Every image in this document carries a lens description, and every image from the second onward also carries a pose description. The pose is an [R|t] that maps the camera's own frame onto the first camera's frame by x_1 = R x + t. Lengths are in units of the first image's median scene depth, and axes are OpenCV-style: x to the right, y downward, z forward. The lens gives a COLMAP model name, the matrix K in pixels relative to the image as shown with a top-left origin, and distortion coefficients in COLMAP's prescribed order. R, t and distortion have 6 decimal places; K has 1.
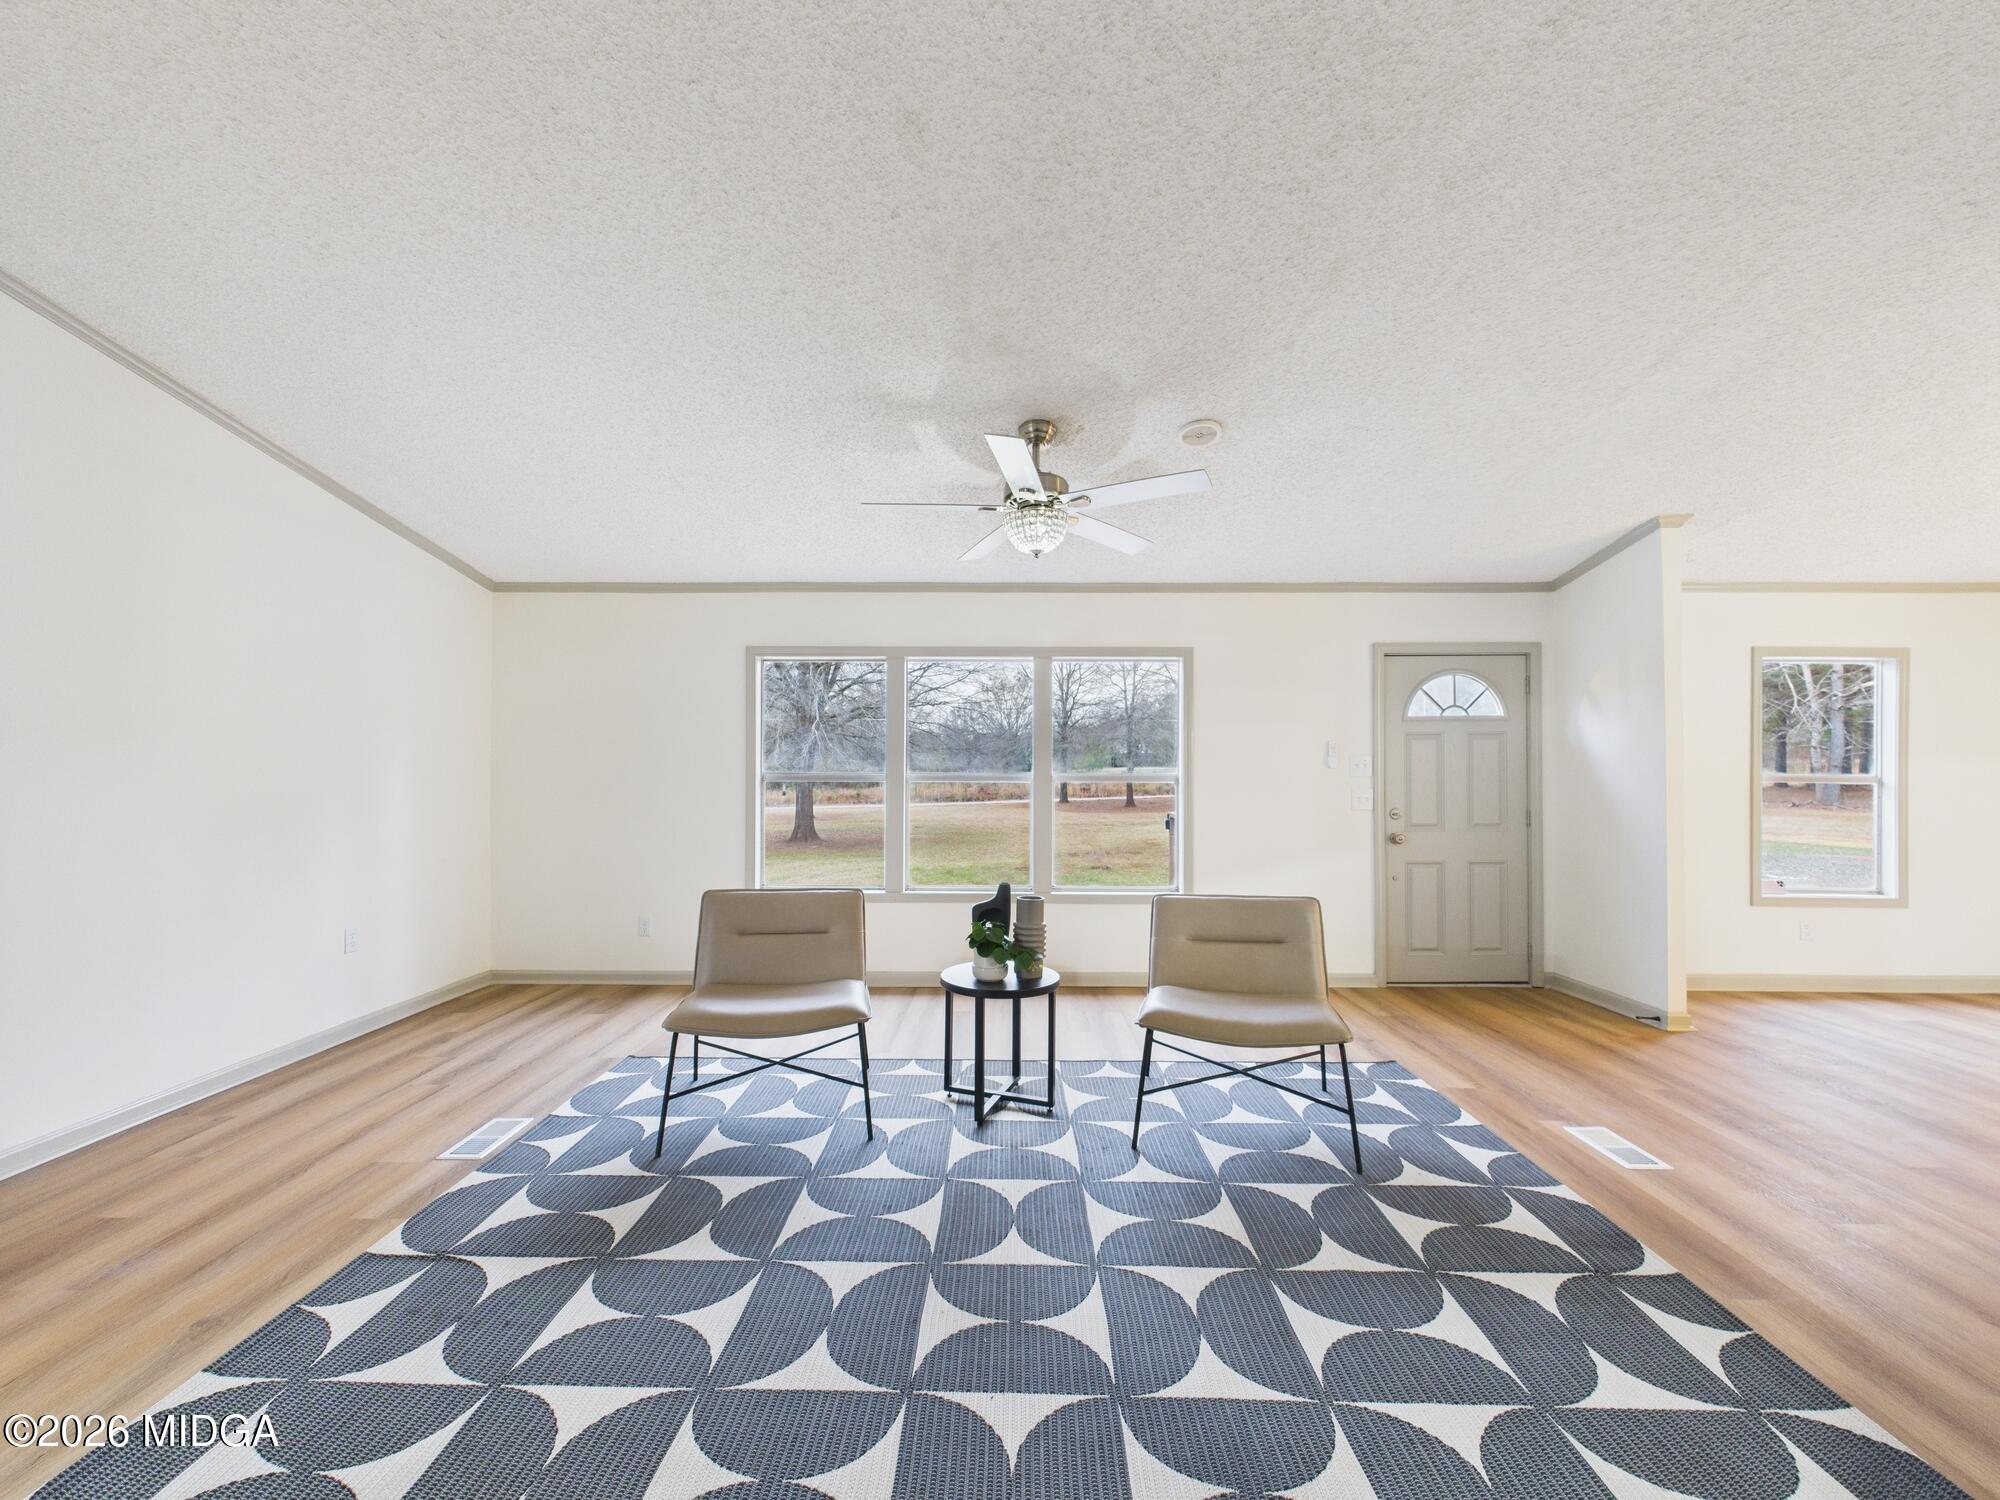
lens RADIAL K [[797.9, 0, 996.4], [0, 797.9, 777.8], [0, 0, 1]] dist [0.000438, -0.000091]
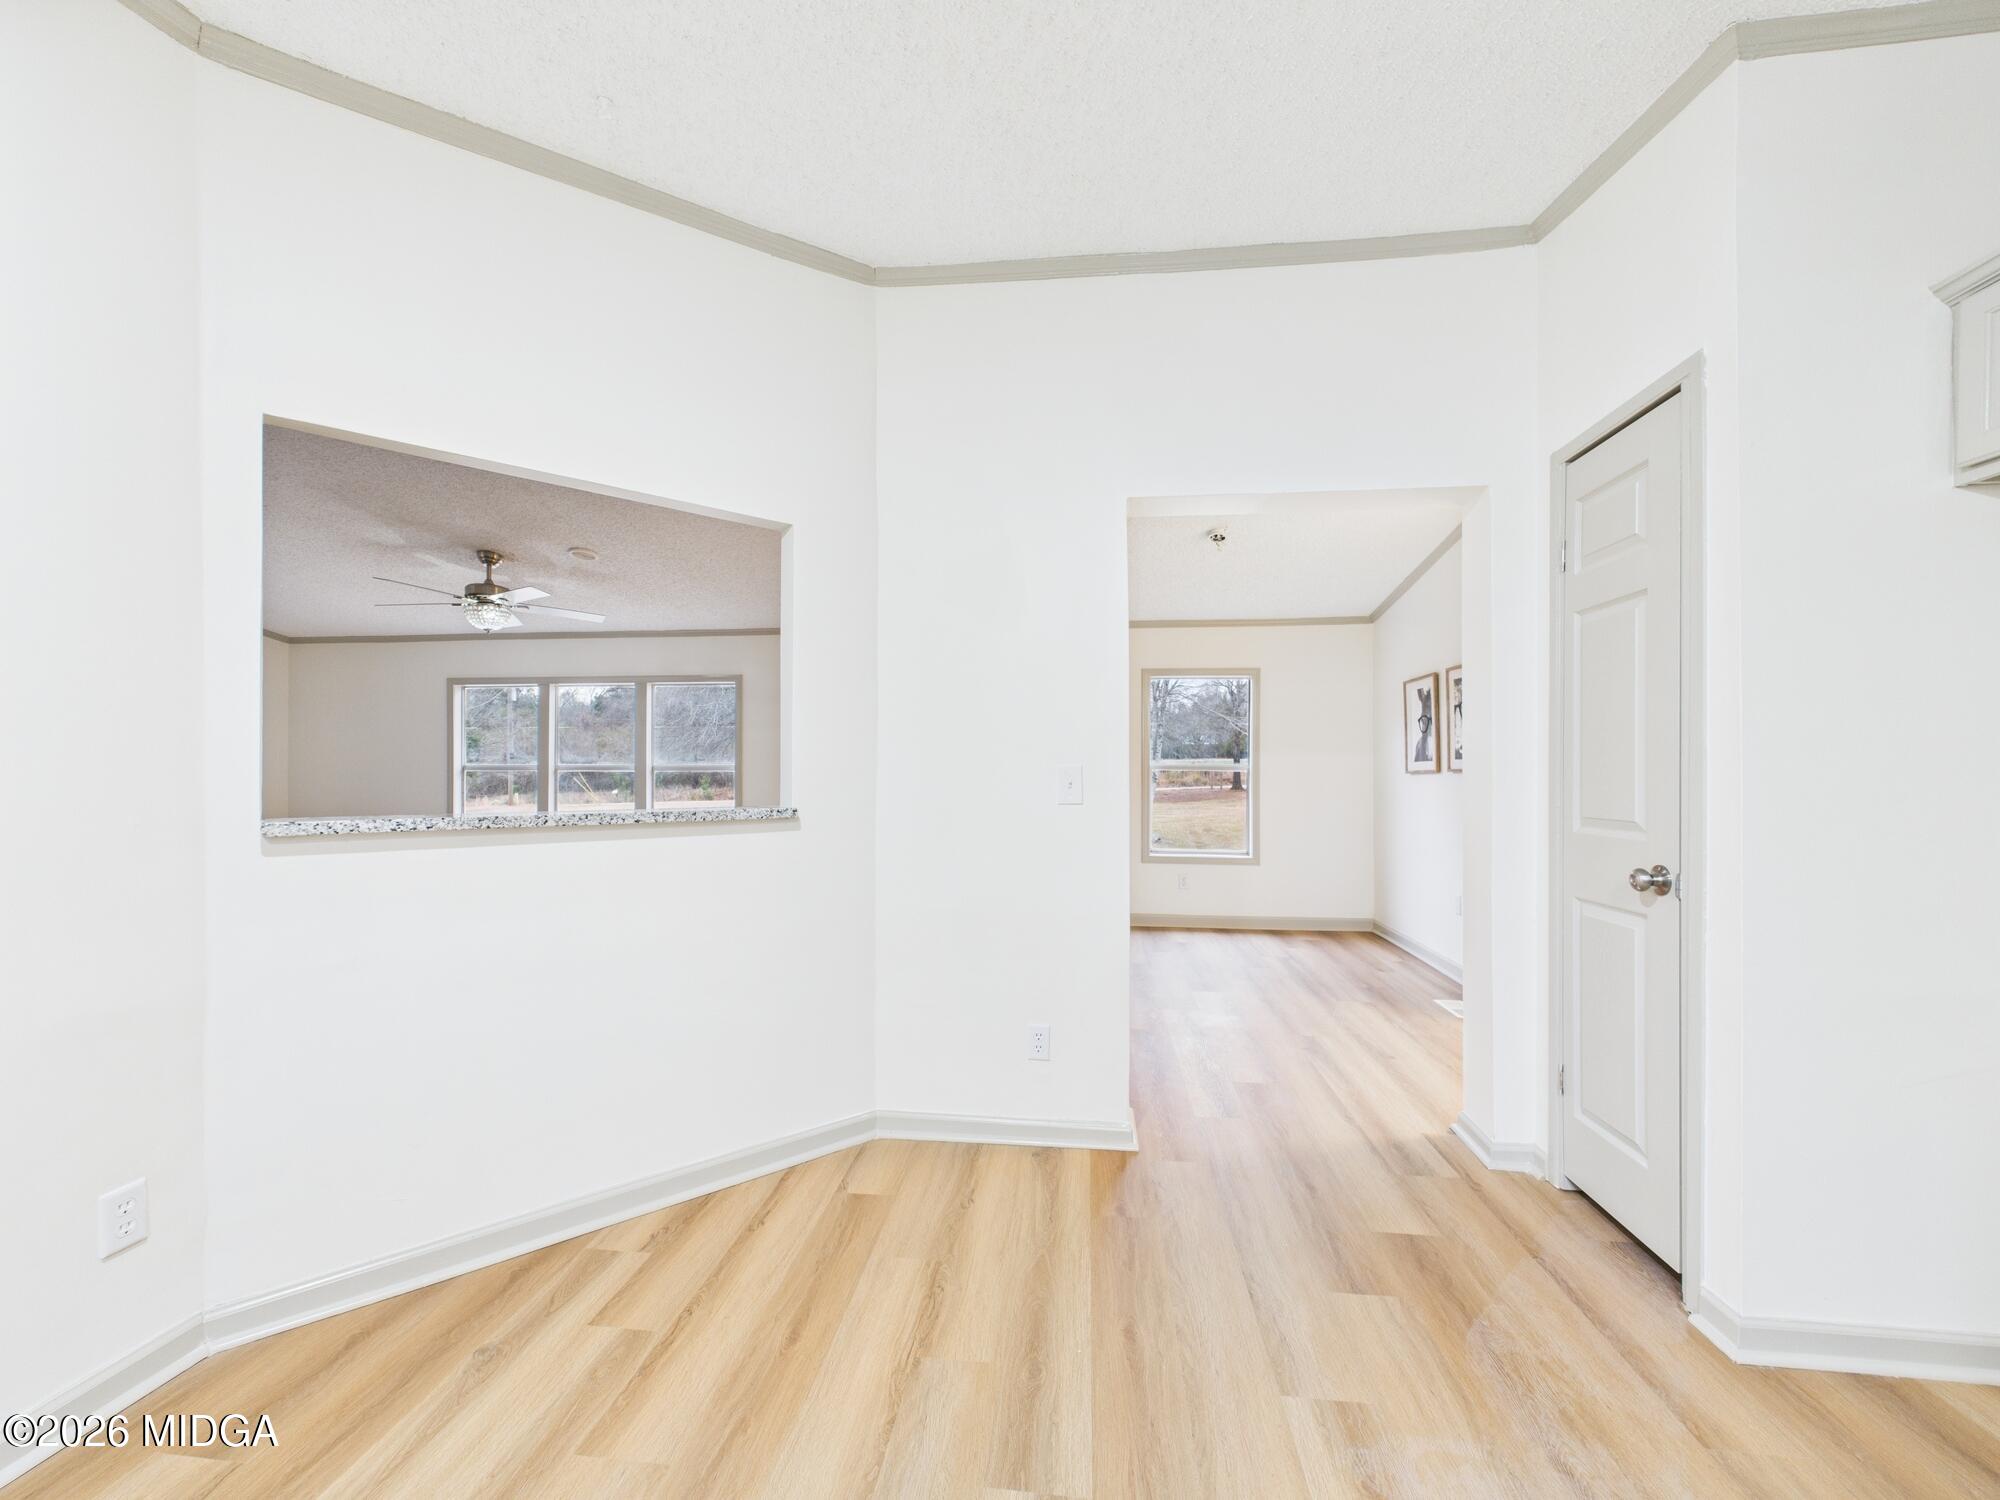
lens RADIAL K [[797.9, 0, 996.4], [0, 797.9, 777.8], [0, 0, 1]] dist [0.000438, -0.000091]
pose [[0.994883, 0.000762, -0.101031, 1.284996], [0.000491, 0.999923, 0.012378, 0.002682], [0.101033, -0.012365, 0.994806, -0.545940]]
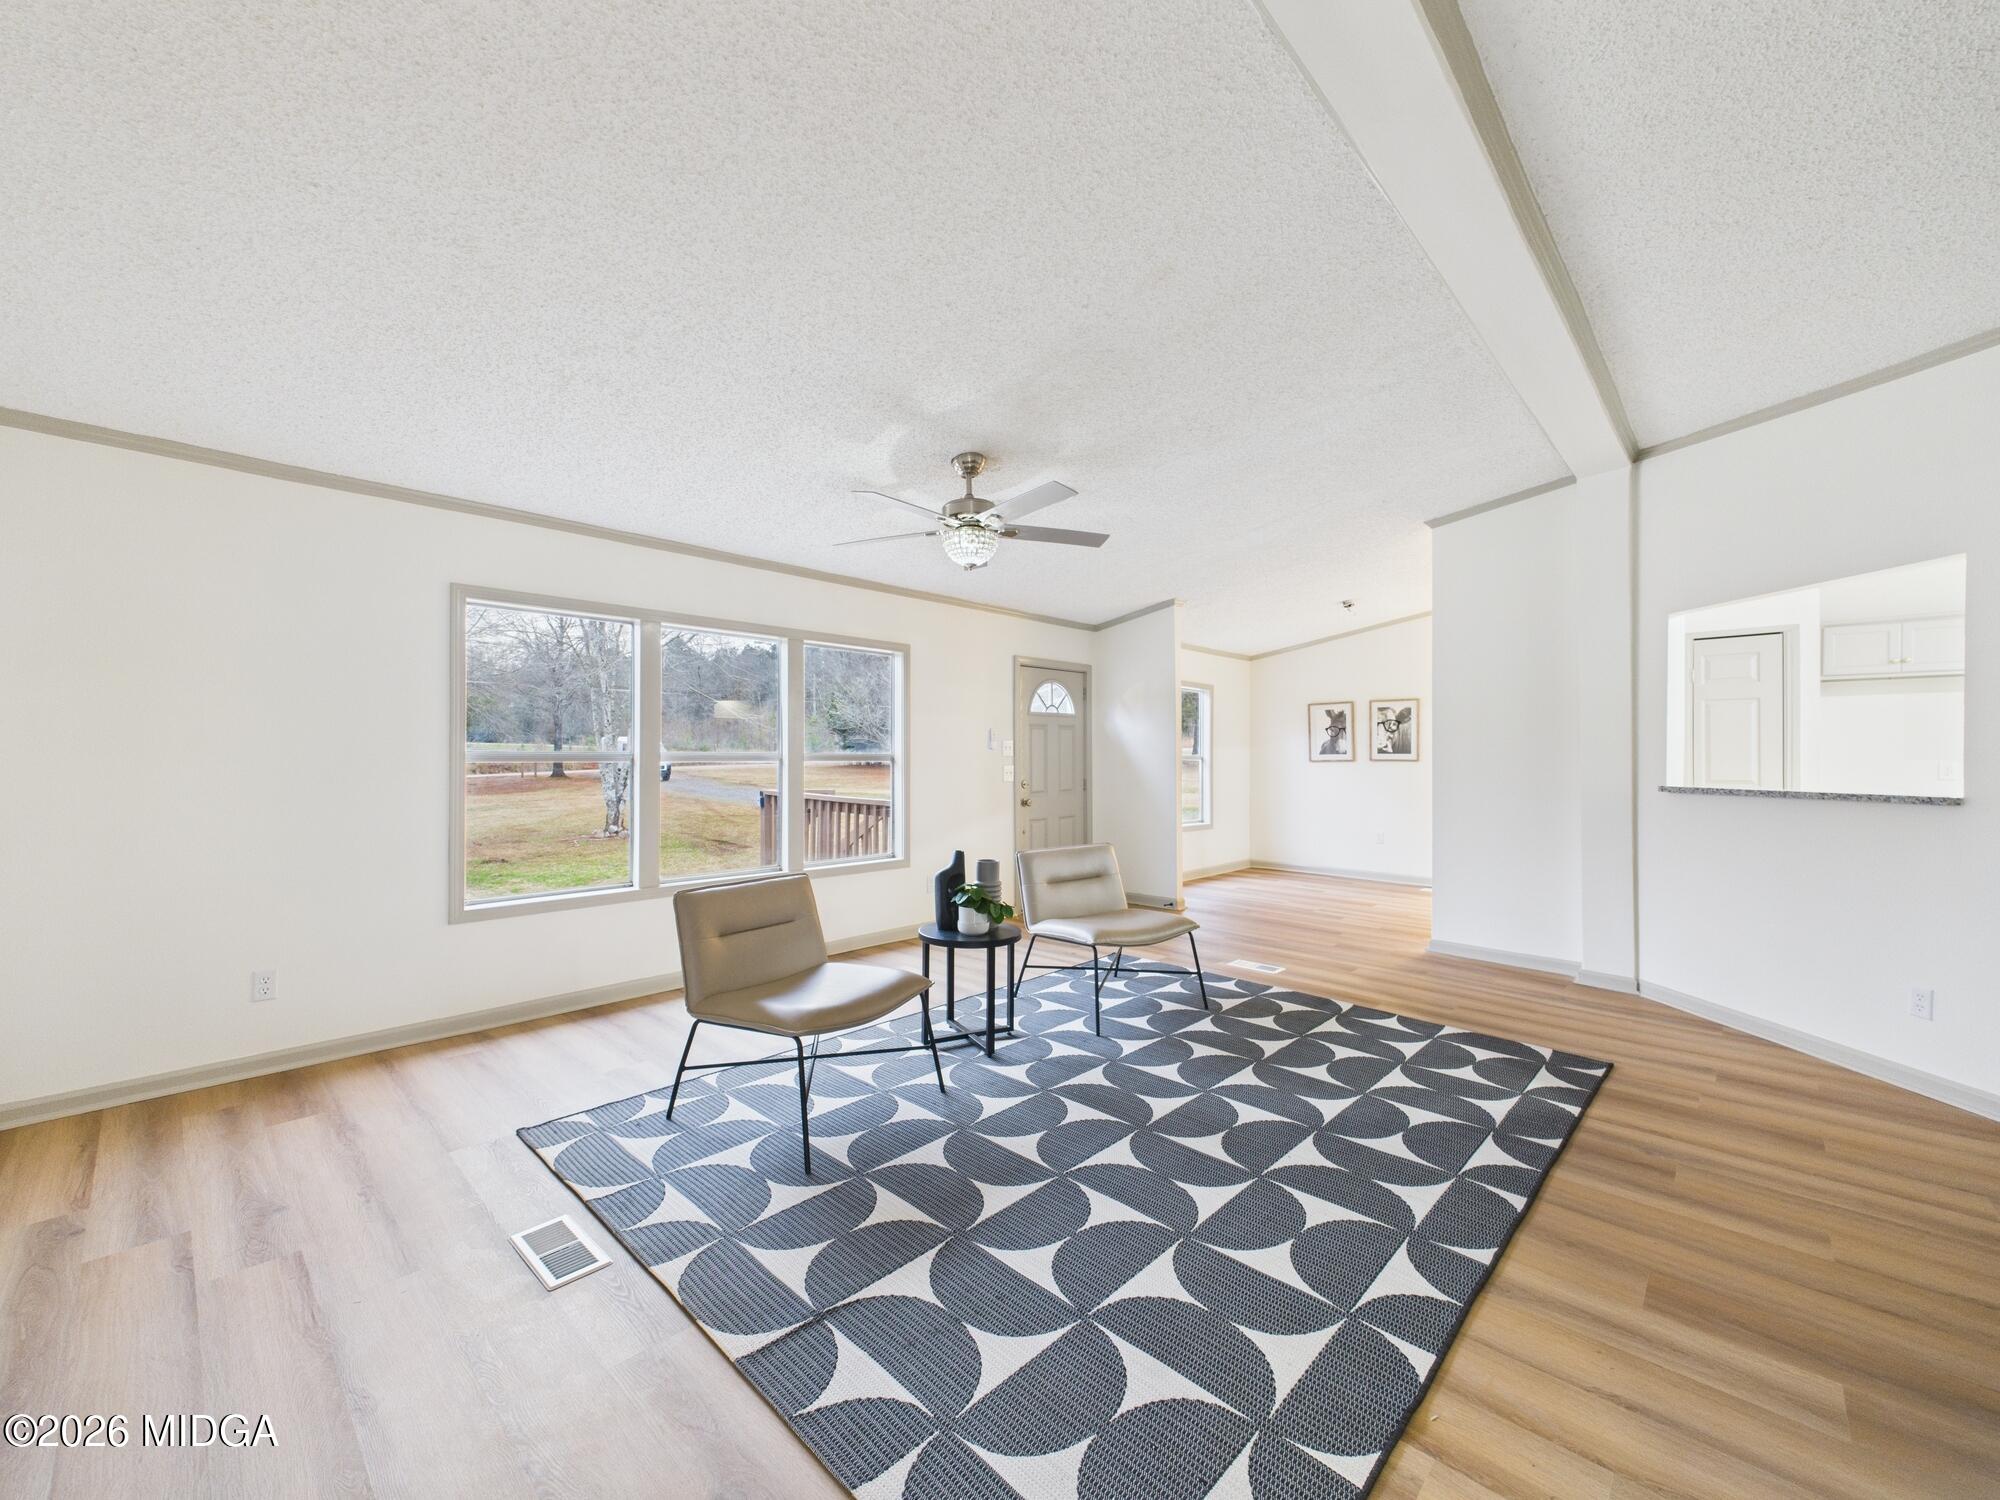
lens RADIAL K [[796.1, 0, 1000.0], [0, 796.1, 750.0], [0, 0, 1]] dist [0.000542, -0.000097]
pose [[0.684619, 0.006198, 0.728875, -0.777836], [-0.002526, 0.999978, -0.006131, -0.005296], [-0.728897, 0.002356, 0.684619, 0.173408]]
